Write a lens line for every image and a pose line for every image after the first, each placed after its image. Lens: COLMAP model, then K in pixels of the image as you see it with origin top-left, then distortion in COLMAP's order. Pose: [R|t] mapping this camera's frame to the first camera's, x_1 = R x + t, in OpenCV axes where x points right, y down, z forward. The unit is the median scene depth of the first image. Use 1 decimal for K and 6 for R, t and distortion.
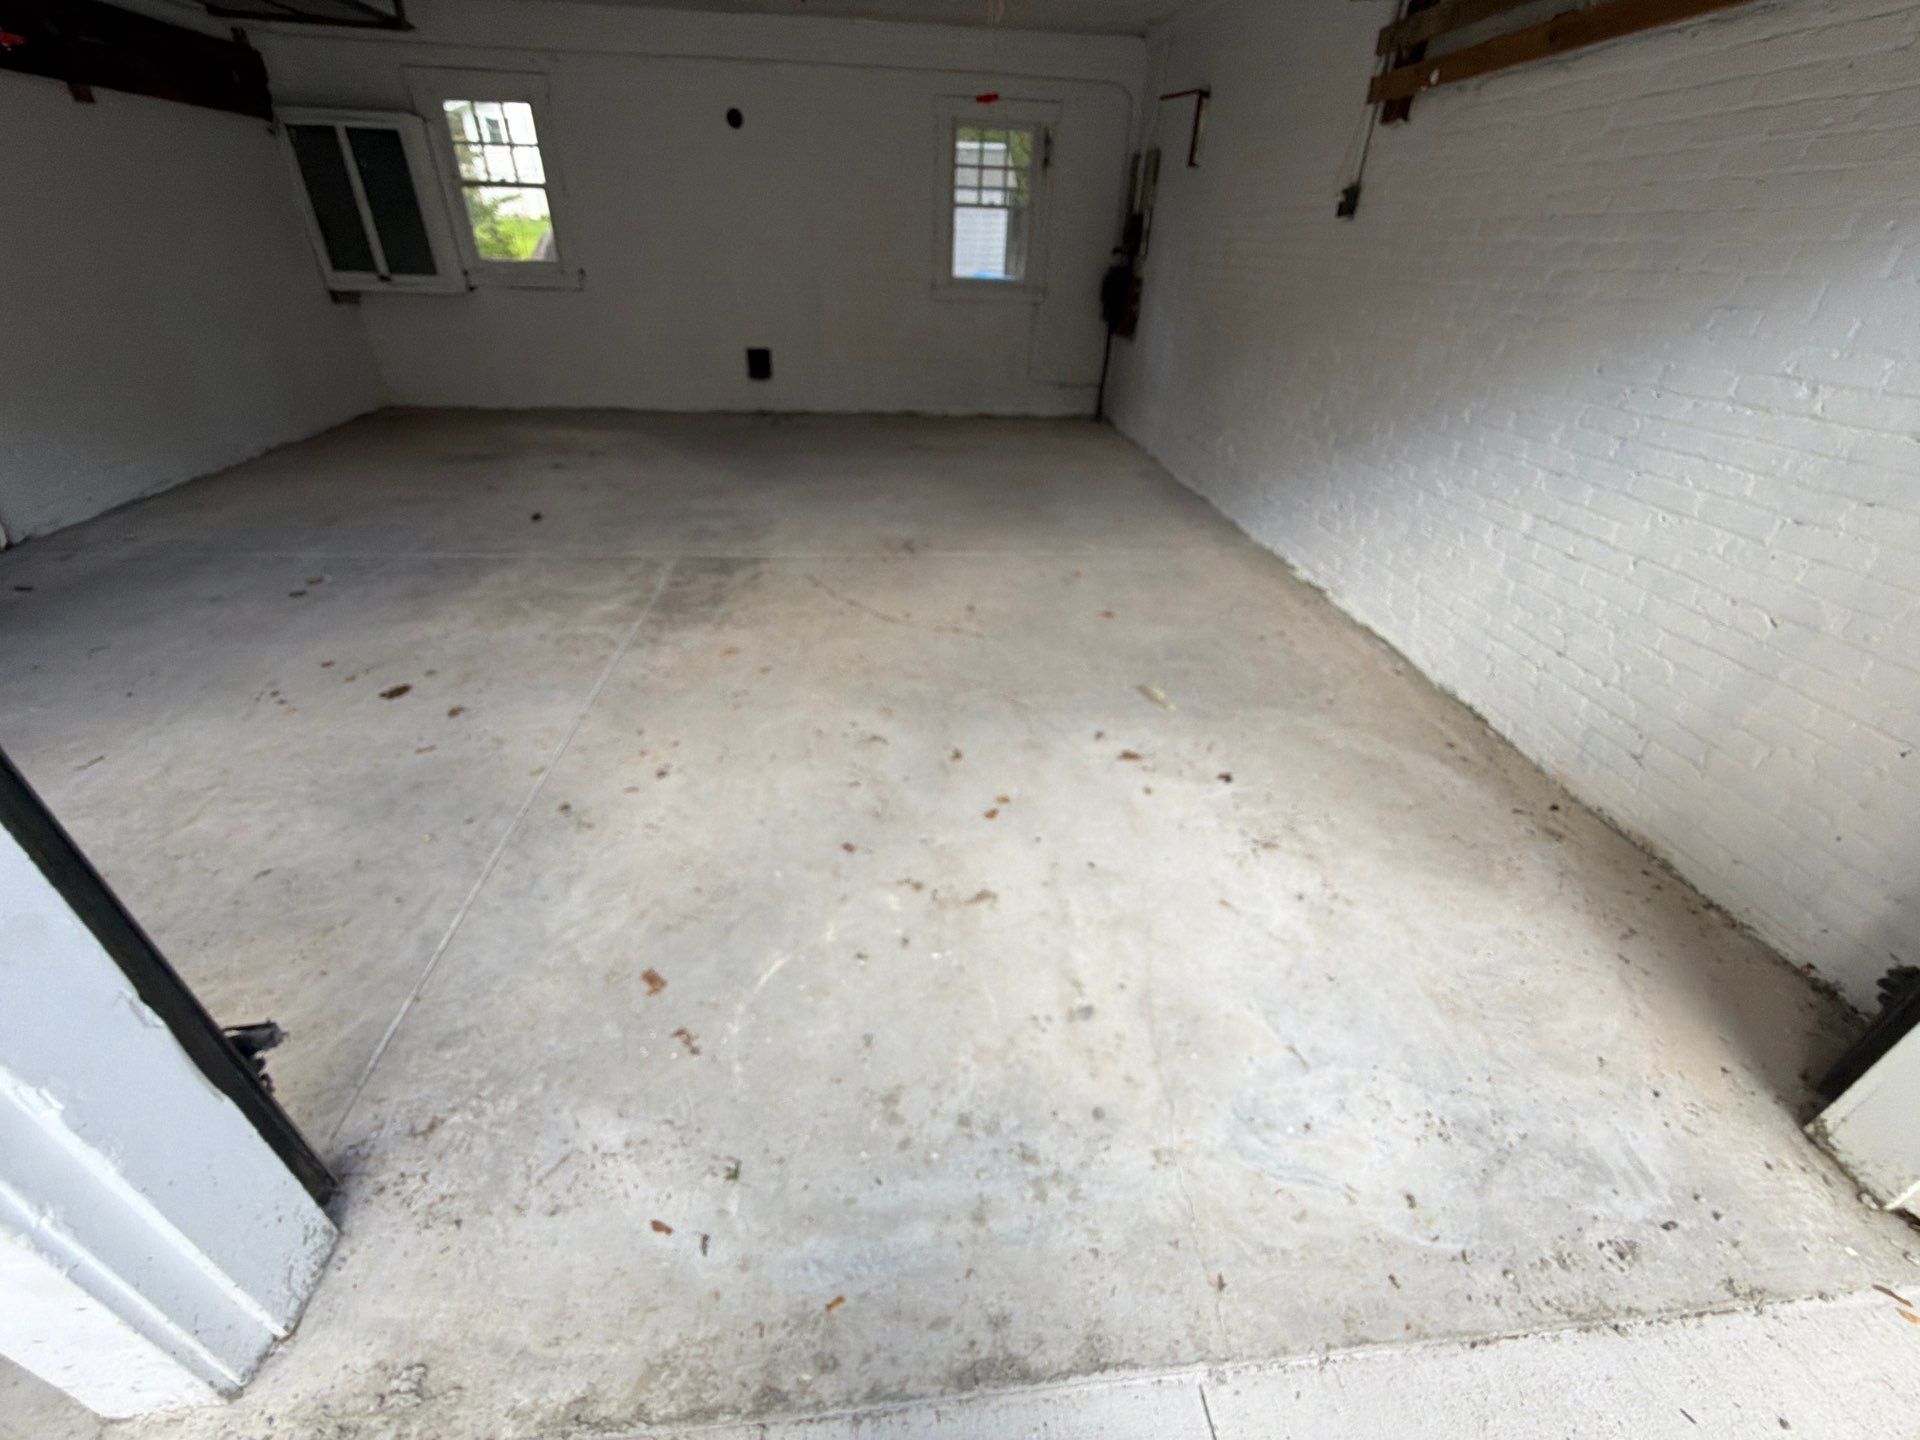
lens RADIAL K [[768.2, 0, 960.0], [0, 768.2, 720.0], [0, 0, 1]] dist [-0.000734, 0.000182]
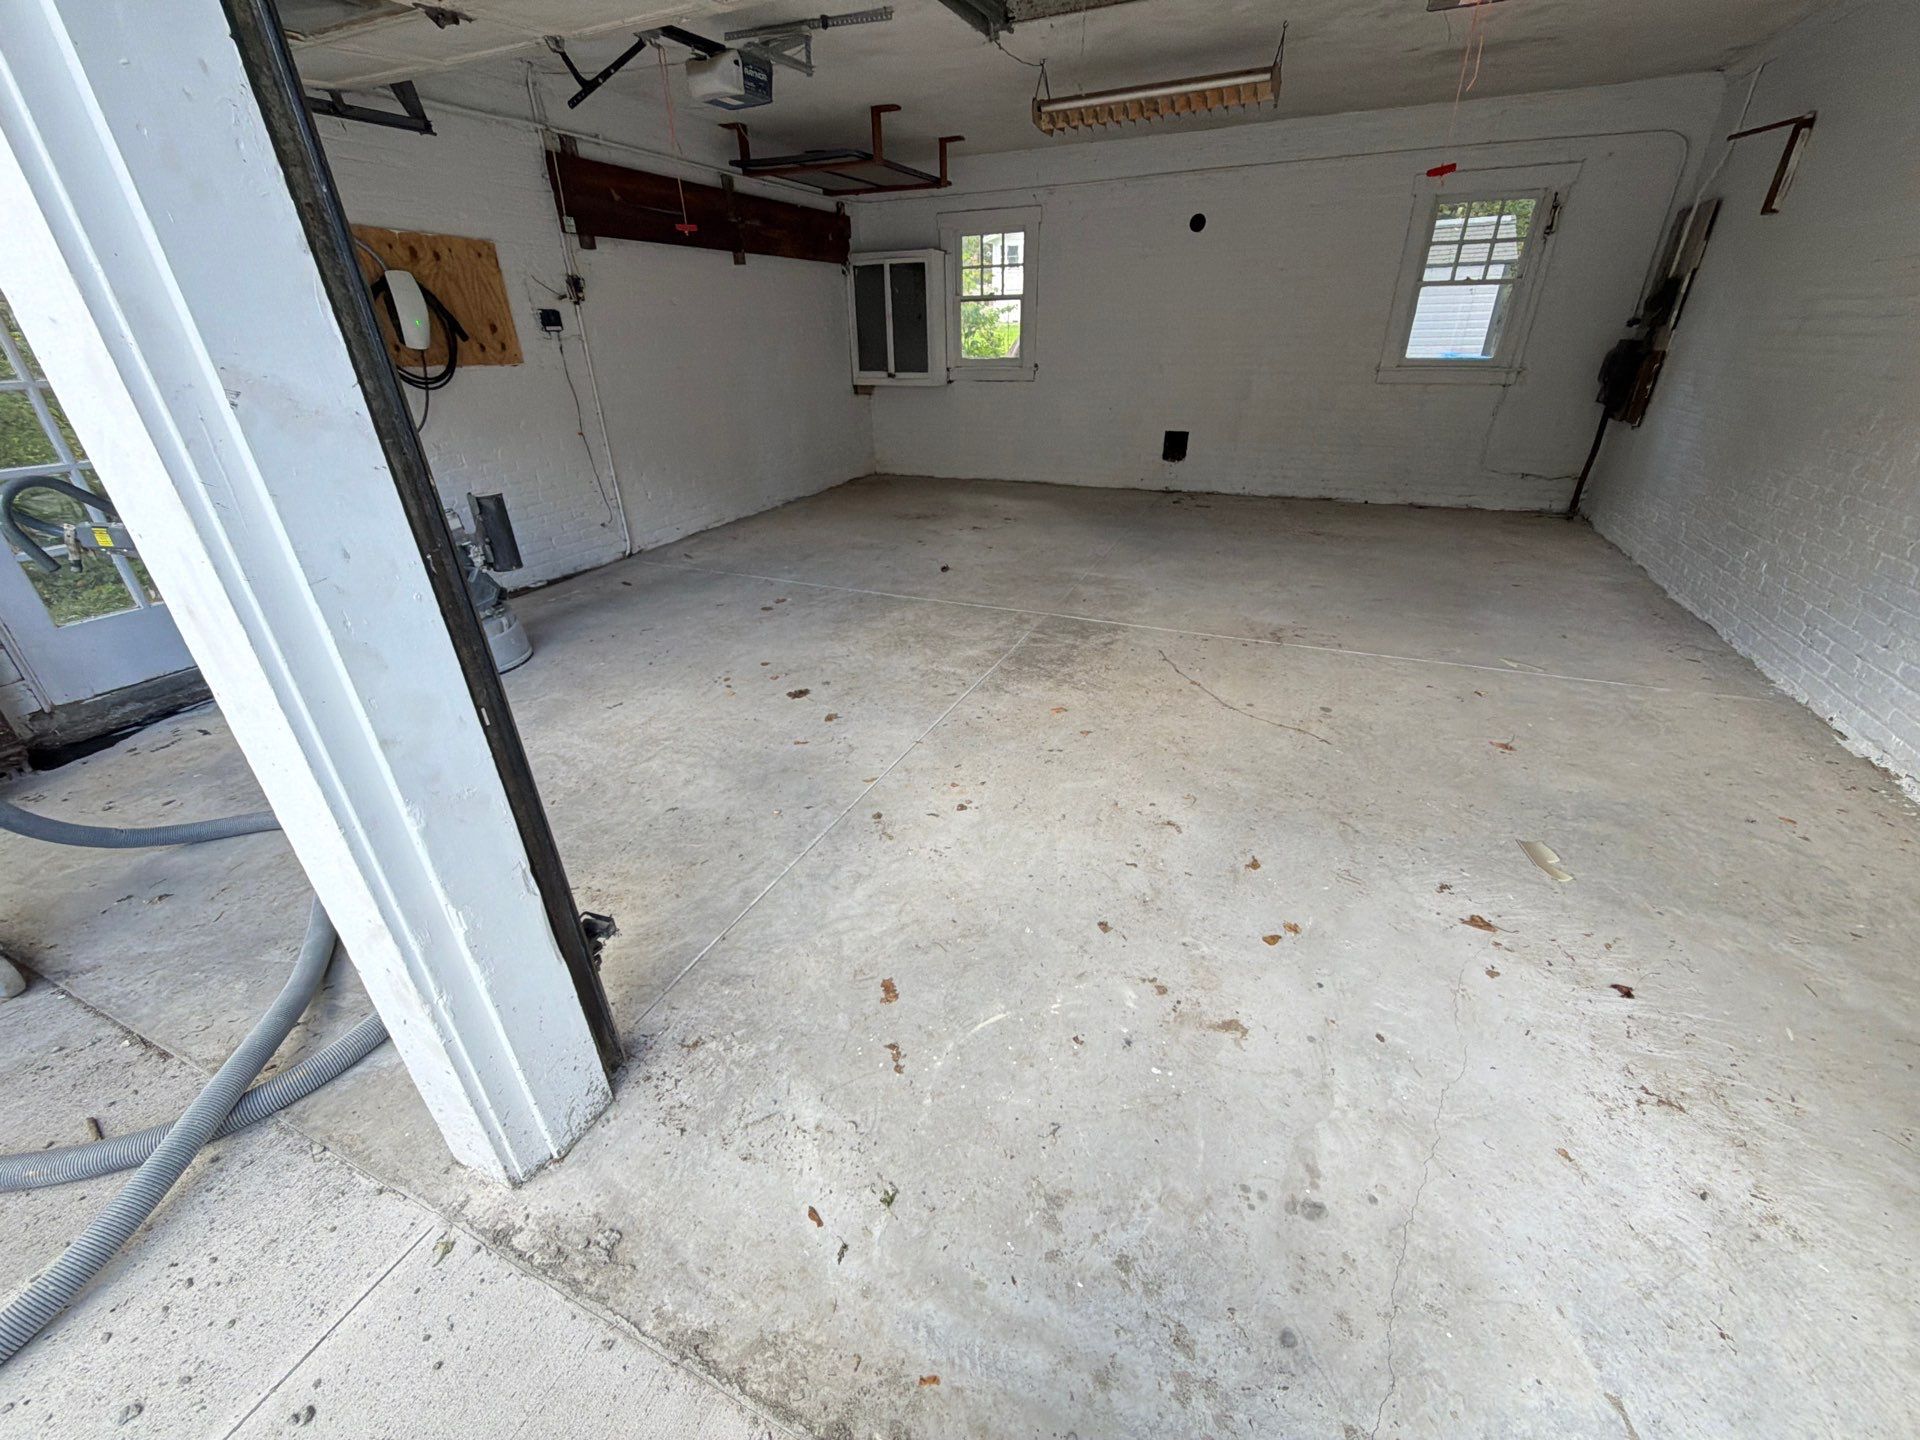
lens RADIAL K [[761.0, 0, 962.1], [0, 761.0, 721.1], [0, 0, 1]] dist [0.000012, -0.000290]
pose [[0.869749, 0.183333, -0.458176, 0.070905], [-0.222613, 0.974358, -0.032708, -0.011637], [0.440431, 0.130444, 0.888259, 0.026733]]
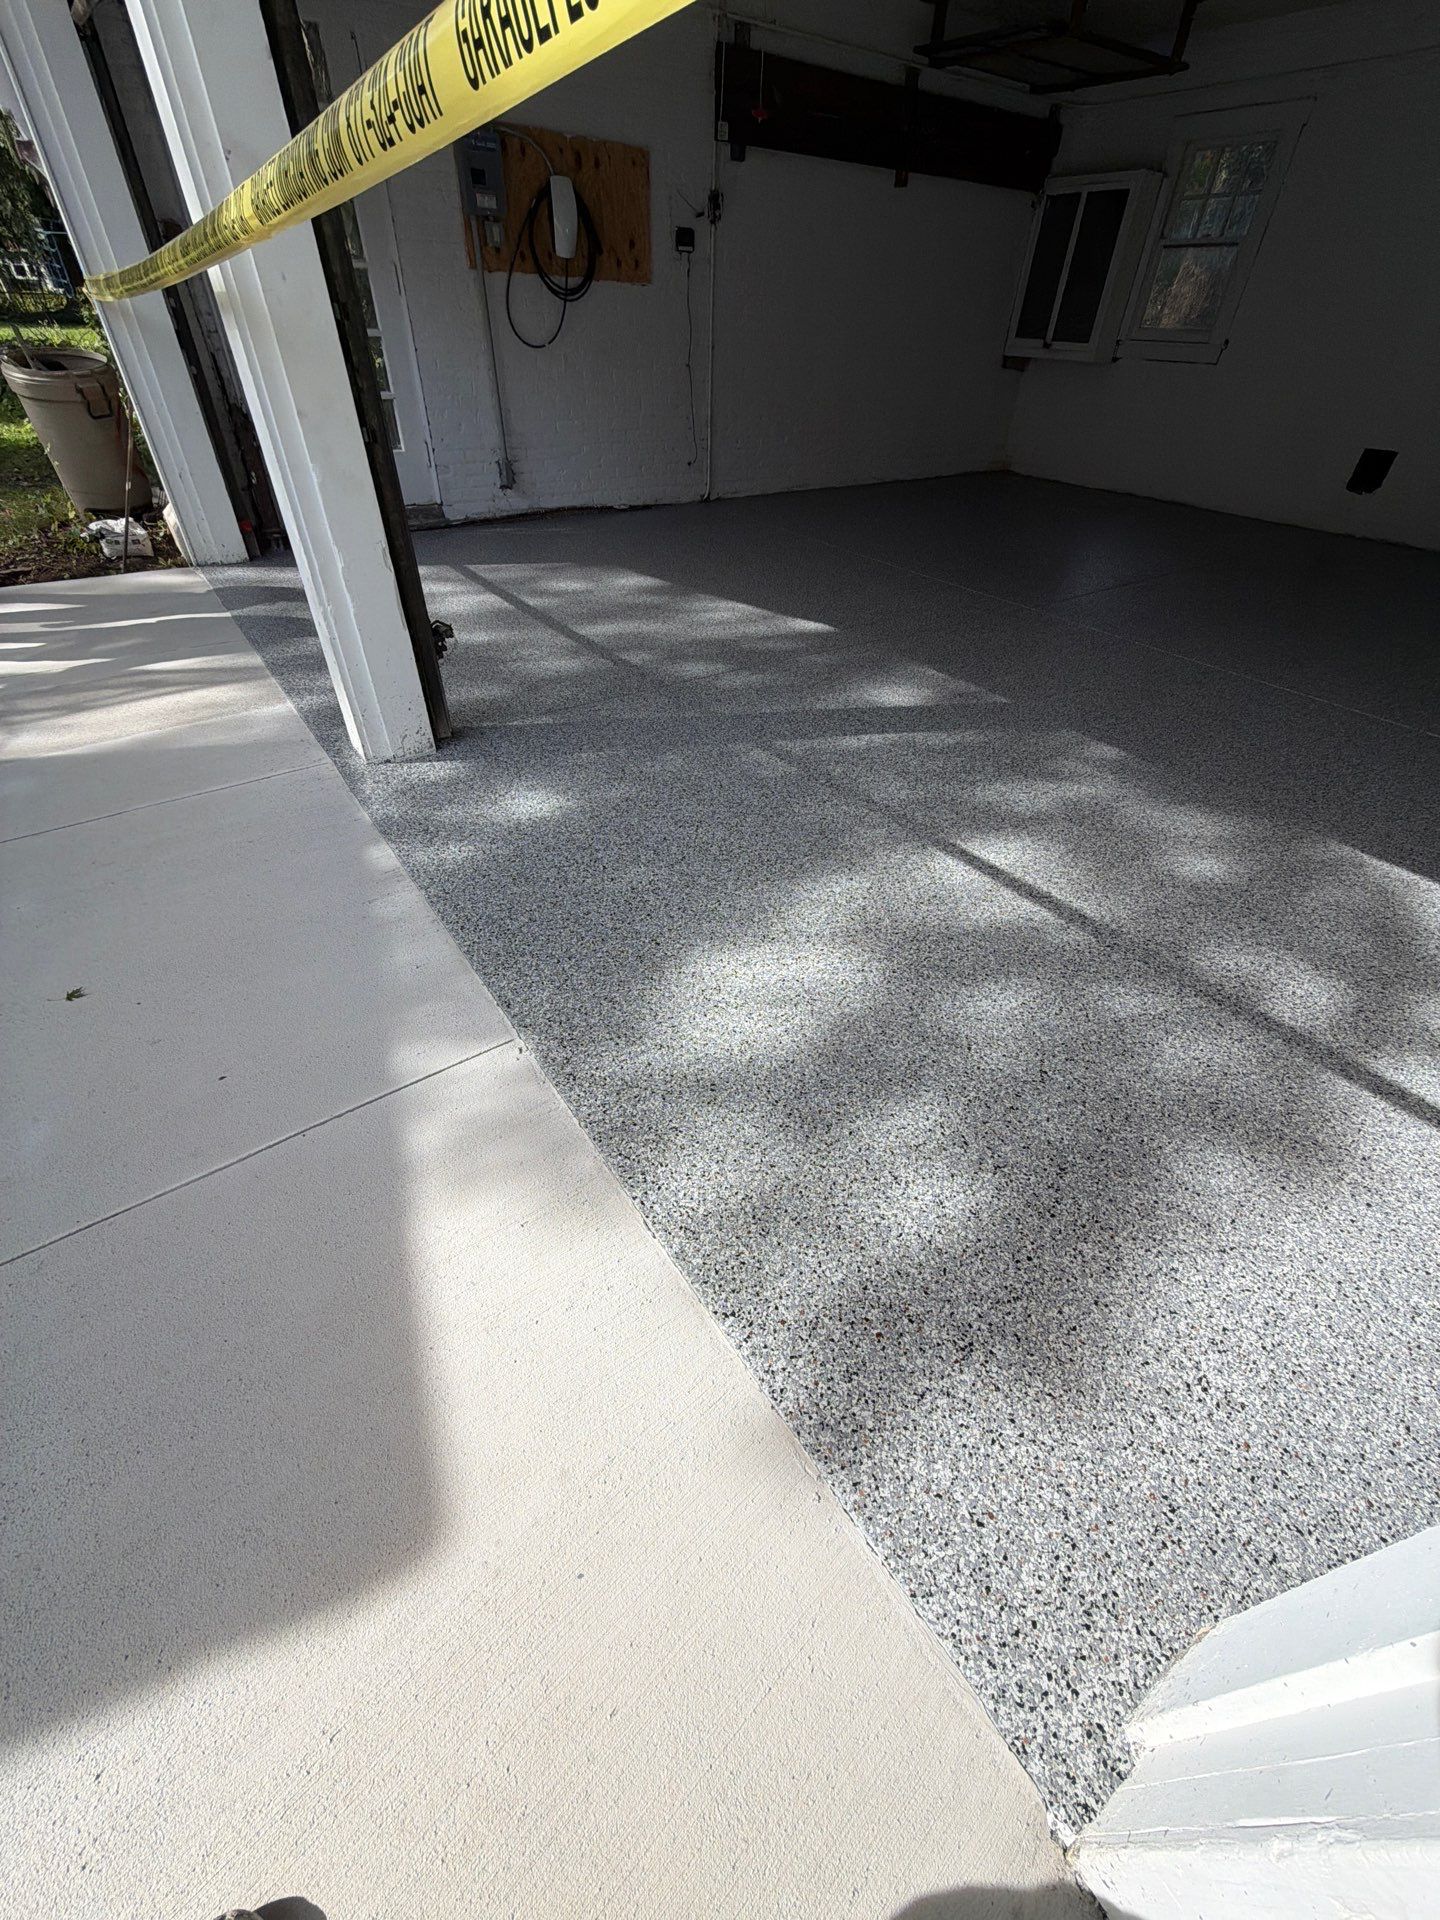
lens RADIAL K [[762.4, 0, 720.0], [0, 762.4, 960.0], [0, 0, 1]] dist [-0.000329, -0.000153]
pose [[0.491179, 0.549728, -0.675679, 0.582086], [-0.474370, 0.819395, 0.321815, 0.058725], [0.730559, 0.162453, 0.663244, 0.143374]]
